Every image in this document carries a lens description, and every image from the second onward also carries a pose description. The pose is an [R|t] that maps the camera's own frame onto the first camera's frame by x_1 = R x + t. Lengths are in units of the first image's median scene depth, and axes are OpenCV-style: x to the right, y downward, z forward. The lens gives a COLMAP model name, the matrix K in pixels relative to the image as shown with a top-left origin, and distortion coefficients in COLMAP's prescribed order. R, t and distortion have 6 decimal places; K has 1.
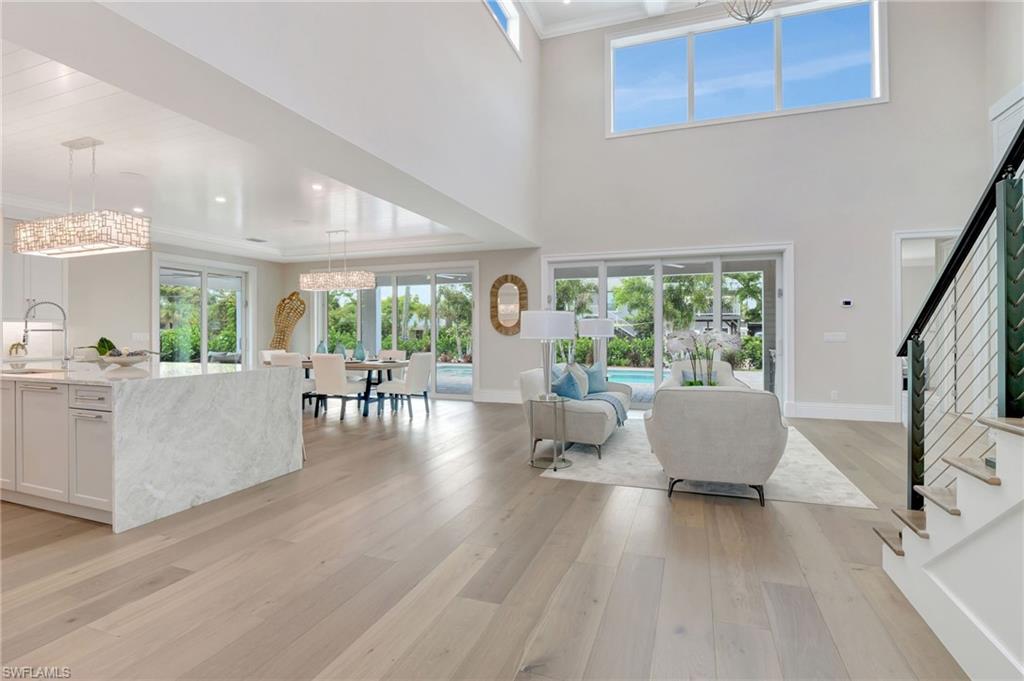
lens RADIAL K [[493.3, 0, 510.7], [0, 493.3, 327.3], [0, 0, 1]] dist [-0.020284, -0.000228]
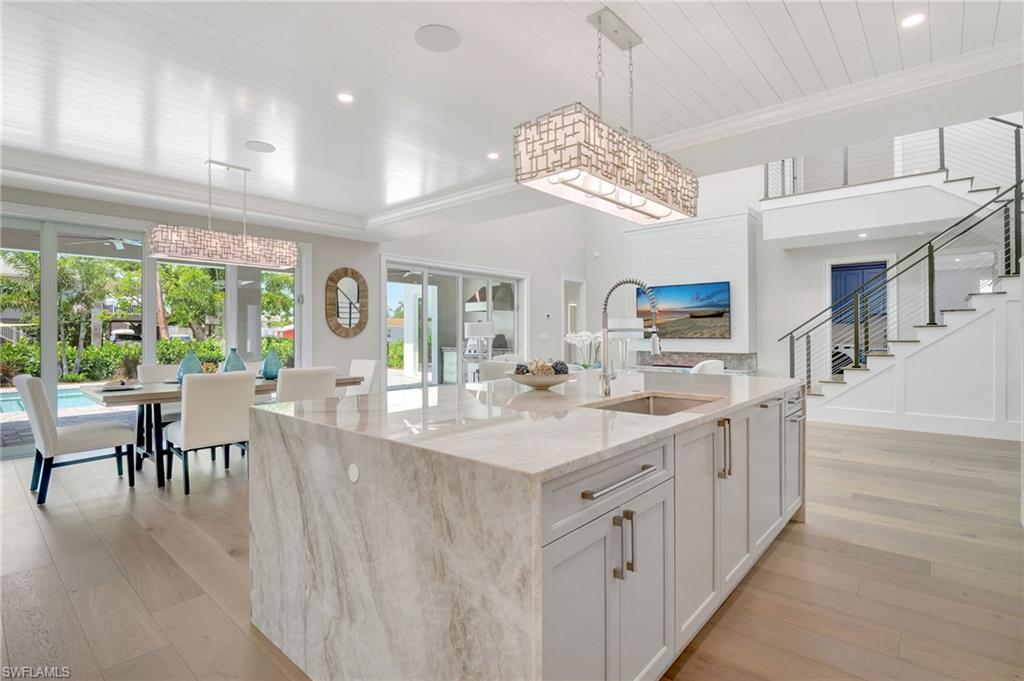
lens RADIAL K [[493.3, 0, 510.7], [0, 493.3, 327.3], [0, 0, 1]] dist [-0.020284, -0.000228]
pose [[0.352897, 0.008389, 0.935625, -0.736249], [-0.014769, 0.999885, -0.003394, -0.003792], [-0.935546, -0.012621, 0.352980, 0.442811]]
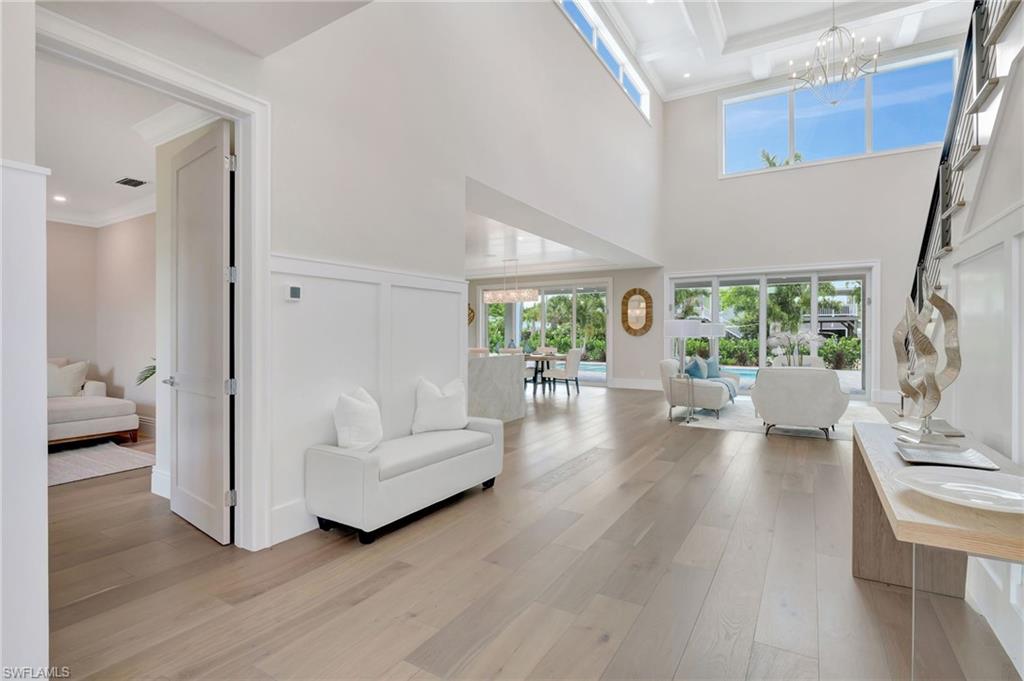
lens RADIAL K [[495.9, 0, 505.3], [0, 495.9, 338.1], [0, 0, 1]] dist [-0.020439, -0.000157]
pose [[0.980598, 0.000443, -0.196029, -0.090233], [0.003168, 0.999831, 0.018105, -0.002553], [0.196003, -0.018375, 0.980431, -0.337298]]
